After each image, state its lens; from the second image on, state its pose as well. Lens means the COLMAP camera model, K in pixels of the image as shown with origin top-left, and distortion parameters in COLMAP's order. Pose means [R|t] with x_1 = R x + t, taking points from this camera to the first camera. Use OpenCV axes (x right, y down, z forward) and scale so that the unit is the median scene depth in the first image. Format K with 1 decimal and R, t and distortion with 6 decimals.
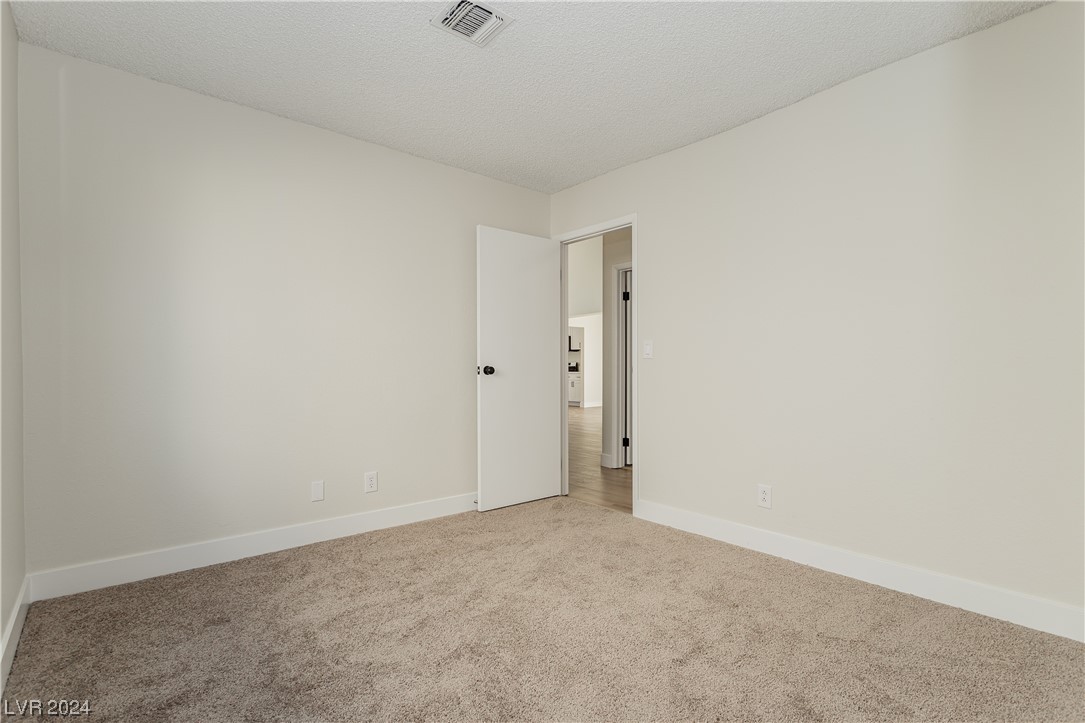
lens RADIAL K [[519.8, 0, 542.7], [0, 519.8, 366.0], [0, 0, 1]] dist [0.002335, 0.001291]
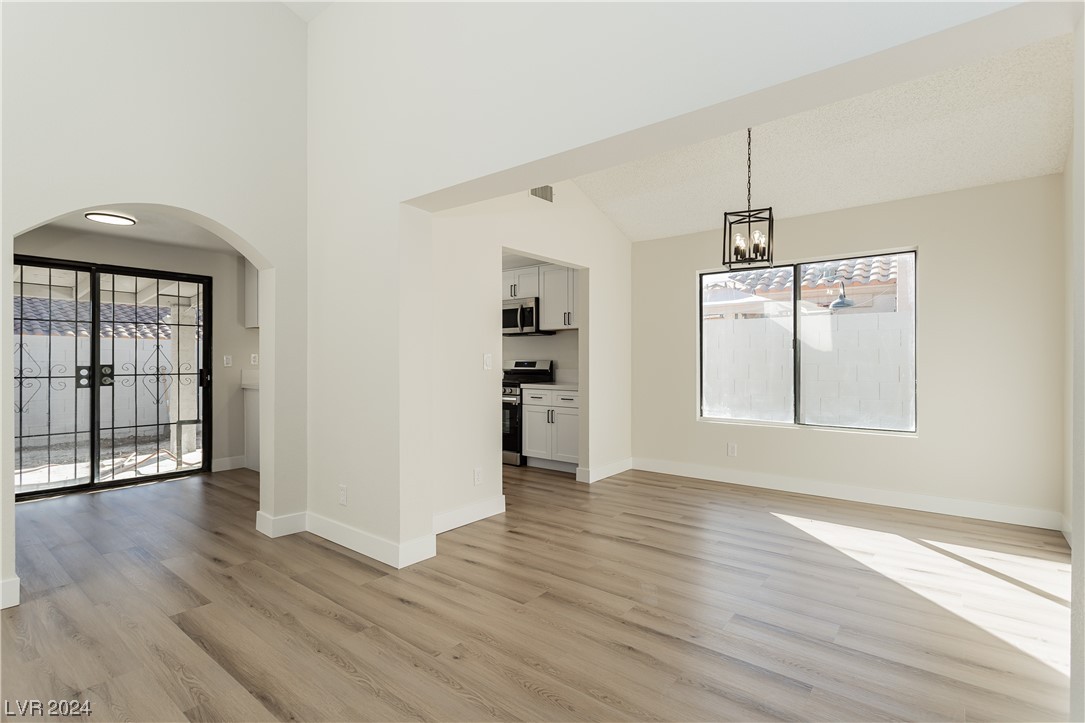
lens RADIAL K [[515.3, 0, 547.9], [0, 515.3, 359.3], [0, 0, 1]] dist [0.005447, -0.000182]
pose [[0.981512, 0.000293, 0.191402, -0.019676], [-0.000139, 1.000000, -0.000820, -0.008188], [-0.191402, 0.000779, 0.981511, 0.601935]]
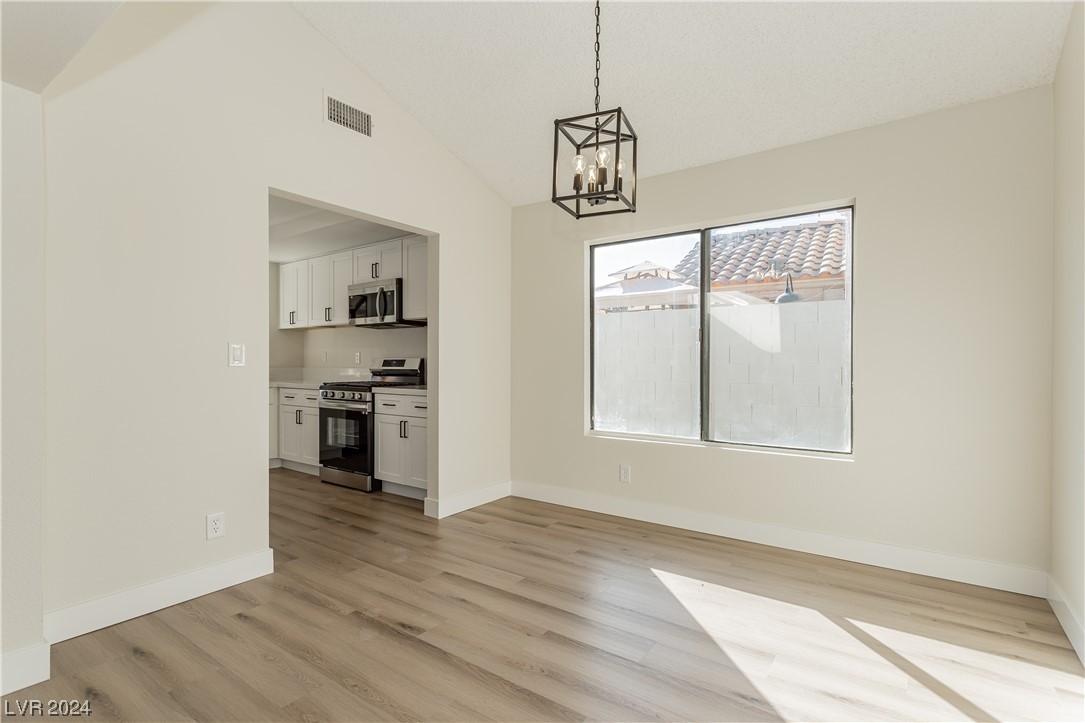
lens RADIAL K [[519.8, 0, 542.7], [0, 519.8, 366.0], [0, 0, 1]] dist [0.002335, 0.001291]
pose [[0.971017, 0.002199, 0.239001, 0.063452], [-0.003610, 0.999979, 0.005469, -0.004440], [-0.238984, -0.006174, 0.971004, 0.669404]]
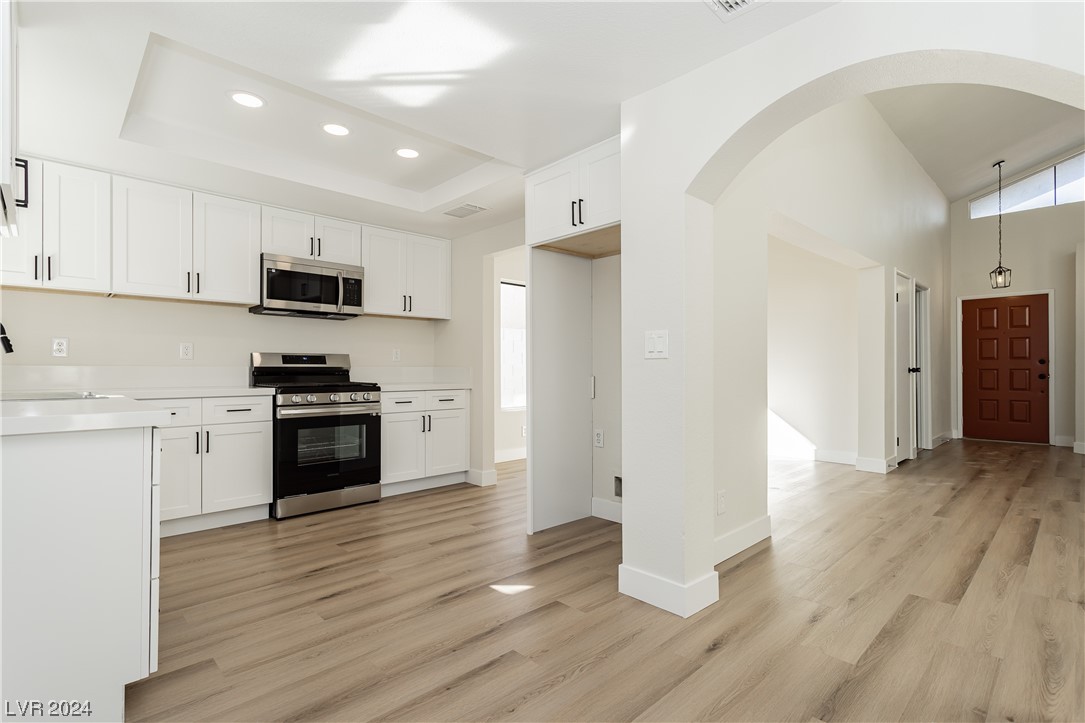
lens RADIAL K [[519.8, 0, 542.7], [0, 519.8, 366.0], [0, 0, 1]] dist [0.002335, 0.001291]
pose [[-0.061183, 0.005999, 0.998109, -0.266533], [-0.003470, 0.999975, -0.006223, 0.001140], [-0.998121, -0.003845, -0.061161, 0.933517]]
